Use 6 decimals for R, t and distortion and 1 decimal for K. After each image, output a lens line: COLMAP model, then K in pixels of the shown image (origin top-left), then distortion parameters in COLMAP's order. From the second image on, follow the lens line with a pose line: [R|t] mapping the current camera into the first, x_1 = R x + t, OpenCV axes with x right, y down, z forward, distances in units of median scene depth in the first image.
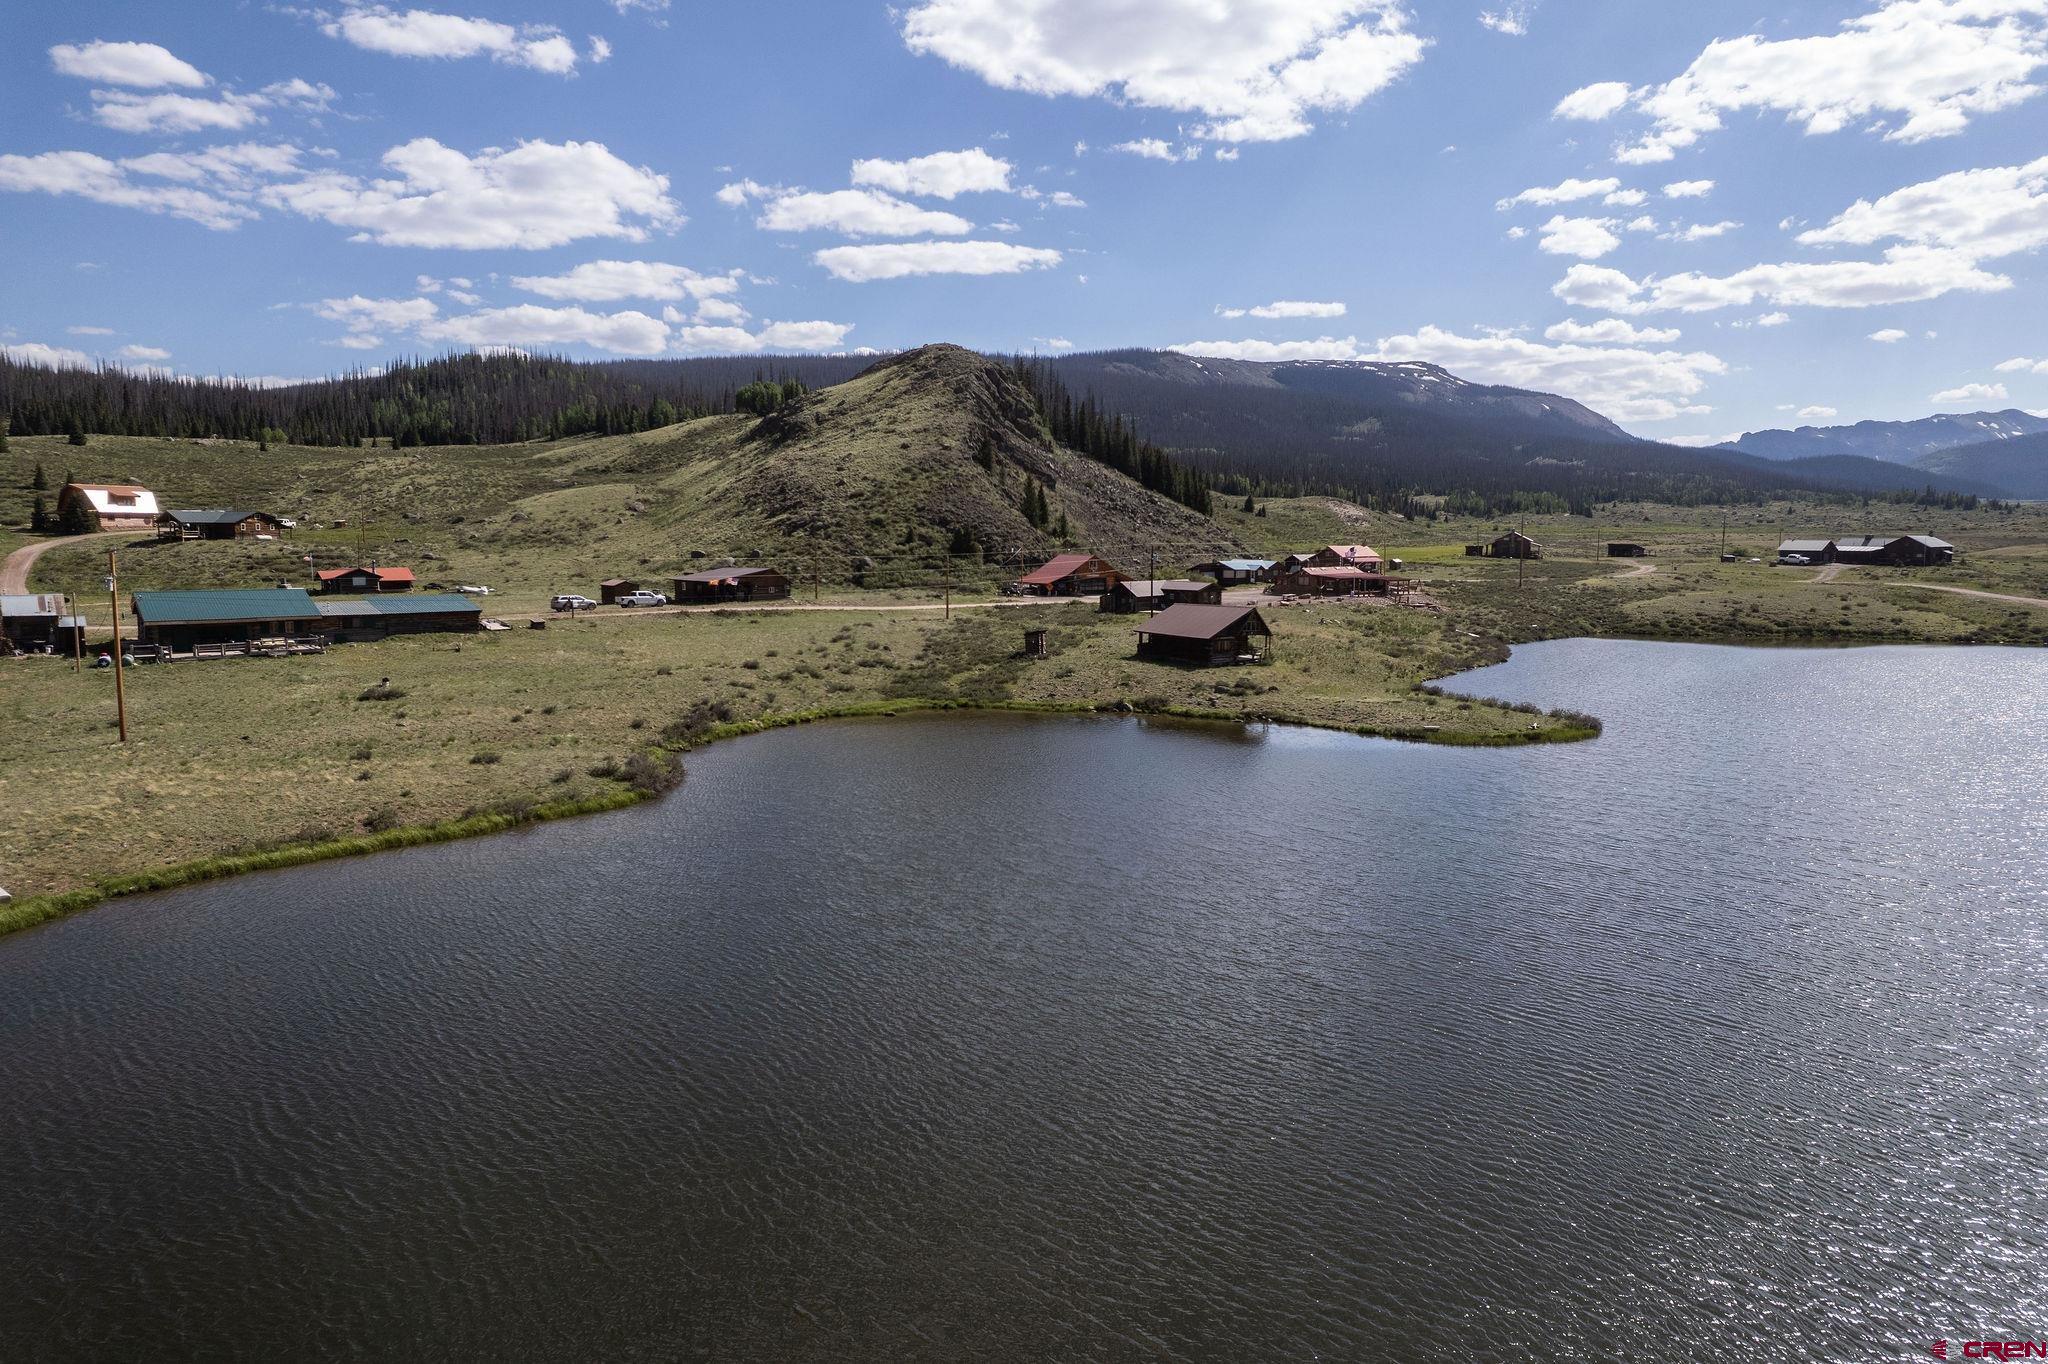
lens RADIAL K [[1317.8, 0, 1024.0], [0, 1317.8, 682.0], [0, 0, 1]] dist [-0.067330, 0.061253]
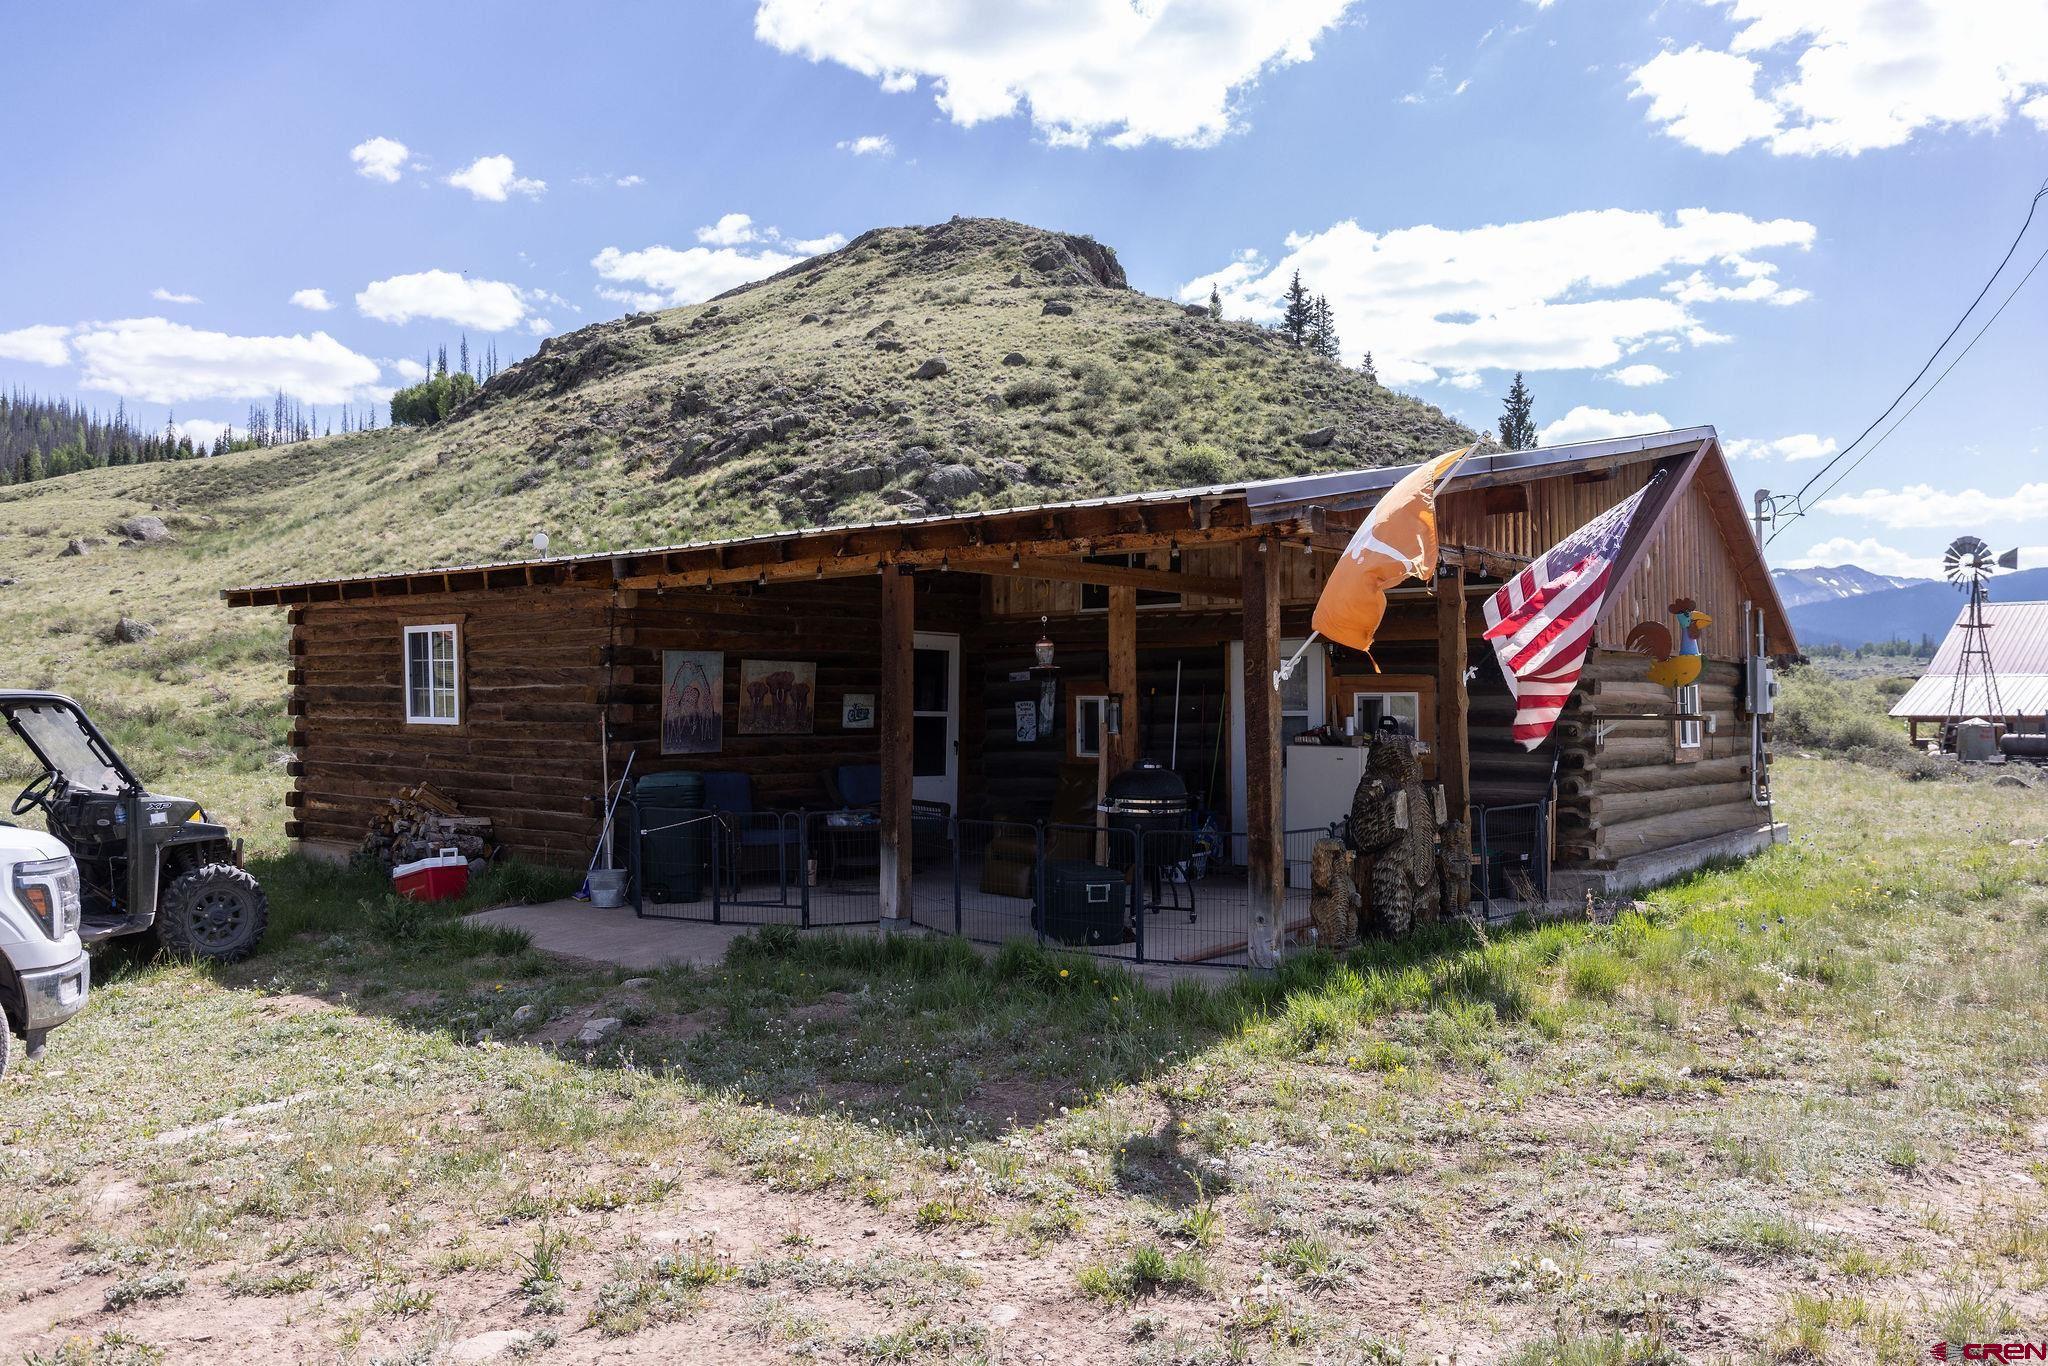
lens RADIAL K [[1576.7, 0, 1026.3], [0, 1576.7, 675.7], [0, 0, 1]] dist [-0.049124, 0.039852]
pose [[0.979806, 0.004352, 0.199902, -0.144368], [0.022242, 0.991186, -0.130595, -0.035725], [-0.198708, 0.132404, 0.971074, 0.536545]]
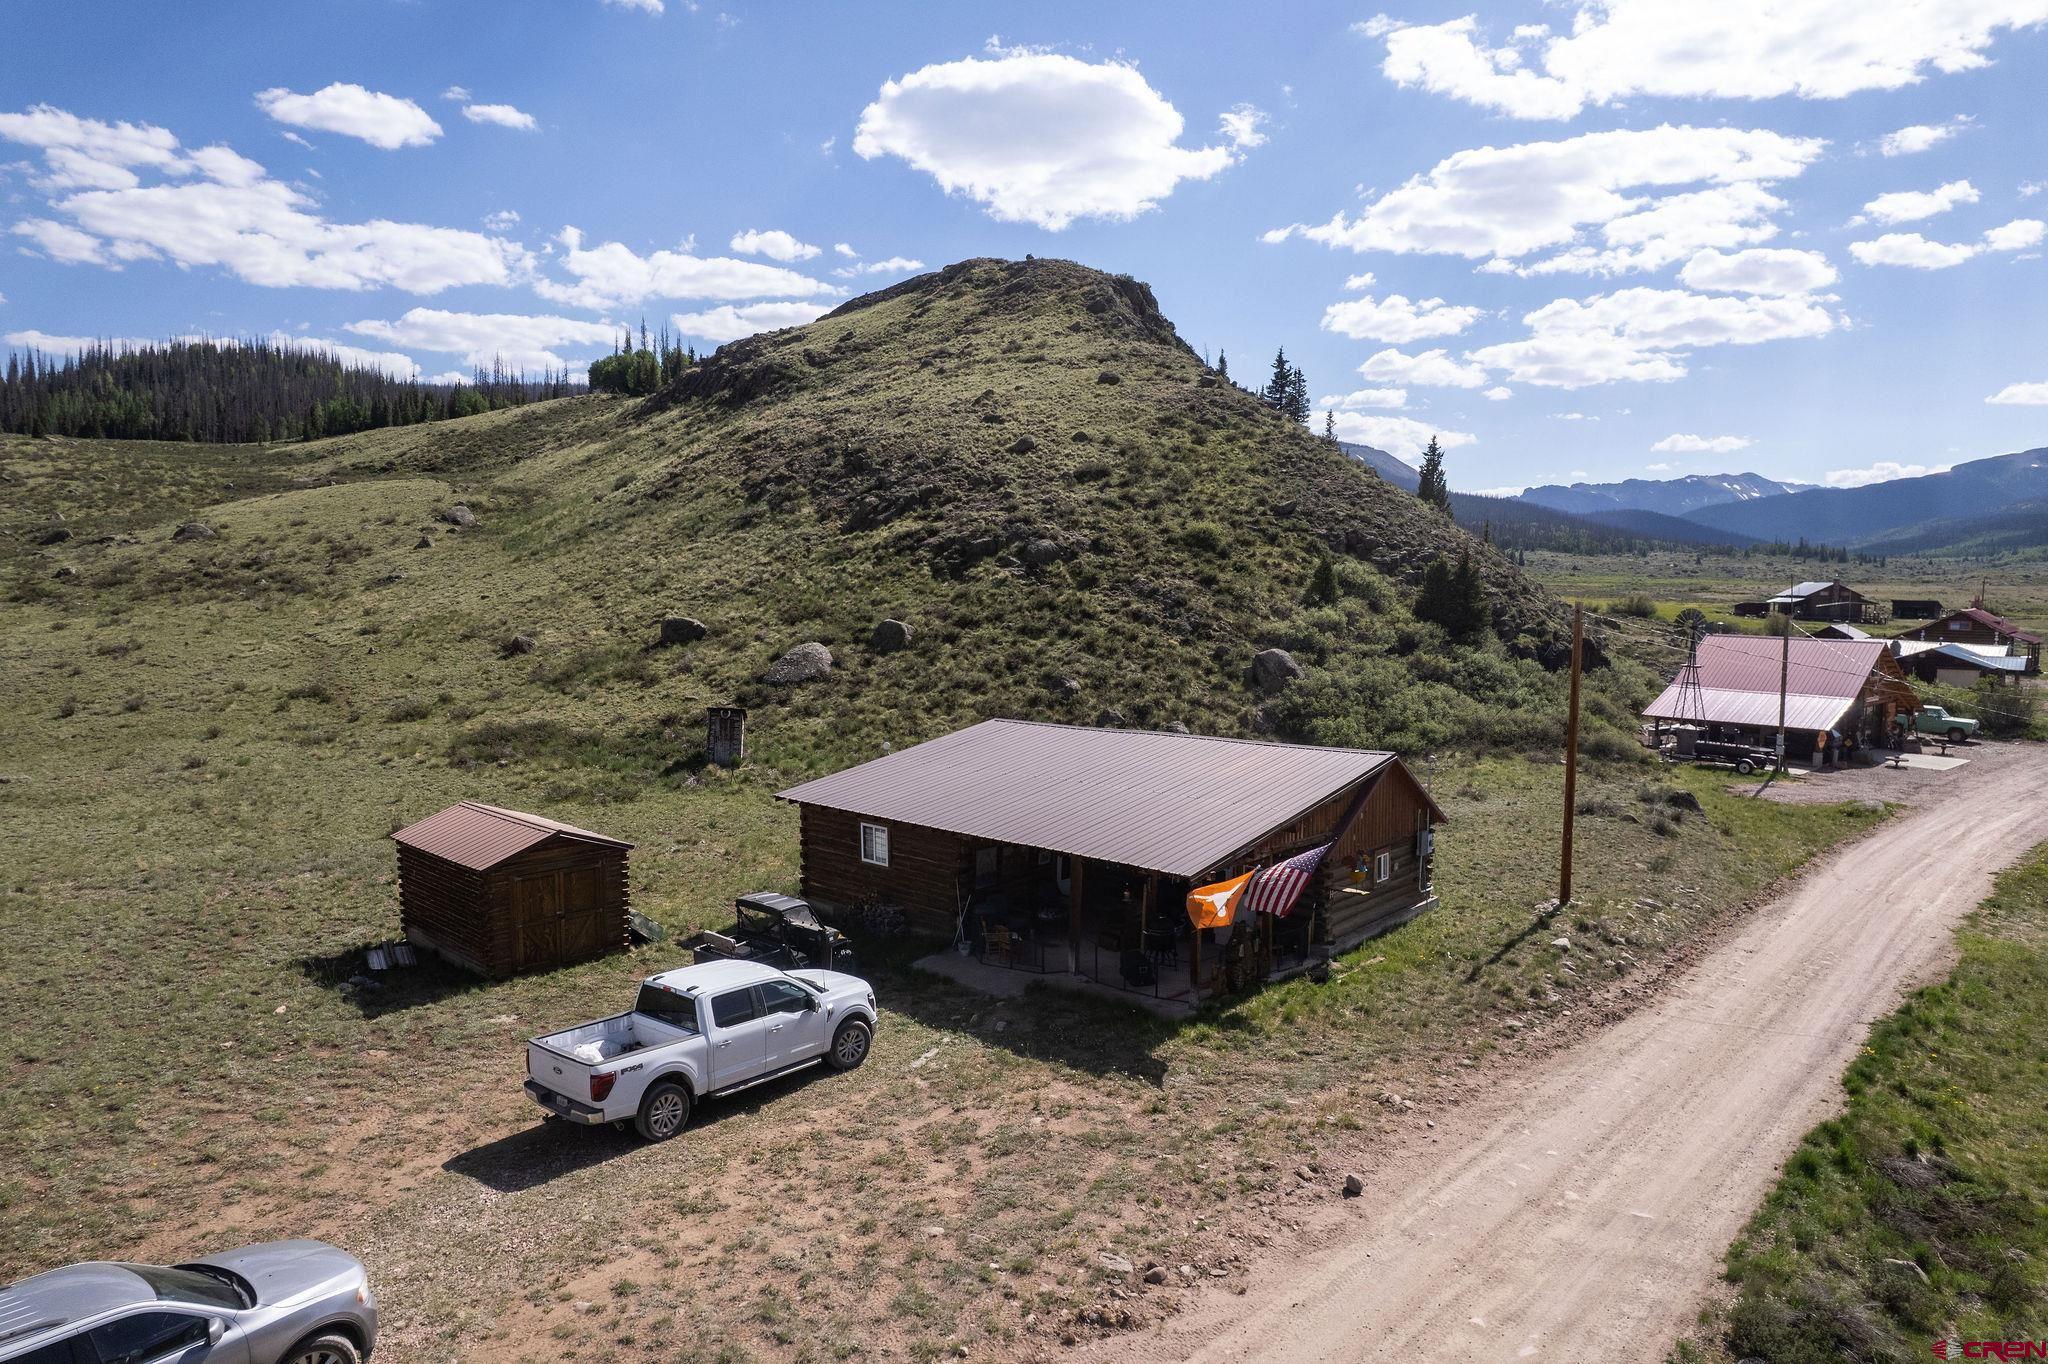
lens RADIAL K [[1276.0, 0, 1024.0], [0, 1276.0, 682.0], [0, 0, 1]] dist [-0.055240, 0.000259]
pose [[0.986494, -0.004544, 0.163737, -0.158394], [0.009730, 0.999476, -0.030884, -0.053197], [-0.163511, 0.032060, 0.986020, 0.484228]]
